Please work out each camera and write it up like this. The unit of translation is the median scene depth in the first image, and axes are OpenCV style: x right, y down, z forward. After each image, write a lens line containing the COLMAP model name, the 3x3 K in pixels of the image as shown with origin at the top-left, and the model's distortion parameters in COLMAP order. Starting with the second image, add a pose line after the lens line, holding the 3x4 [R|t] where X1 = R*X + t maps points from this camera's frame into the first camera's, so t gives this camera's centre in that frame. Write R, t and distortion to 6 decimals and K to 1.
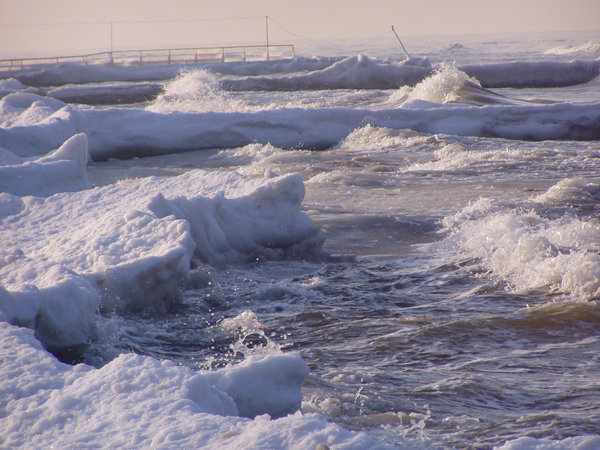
lens RADIAL K [[2859.5, 0, 300.0], [0, 2859.5, 225.0], [0, 0, 1]] dist [-0.637942, 11.205757]
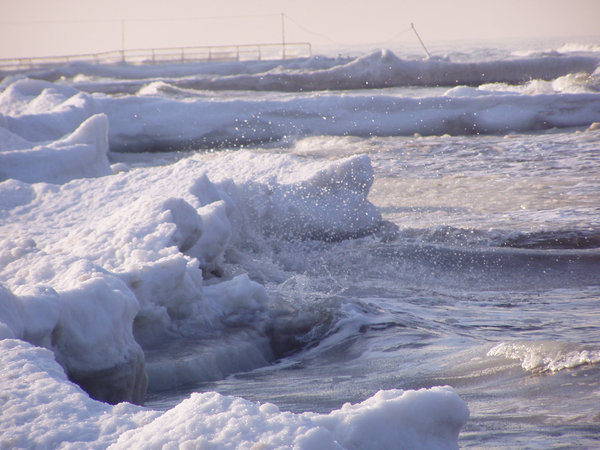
lens RADIAL K [[2859.5, 0, 300.0], [0, 2859.5, 225.0], [0, 0, 1]] dist [-0.637942, 11.205757]
pose [[0.999995, -0.000795, -0.003106, -0.017089], [0.000789, 0.999998, -0.001841, 0.004158], [0.003108, 0.001838, 0.999993, 0.168389]]
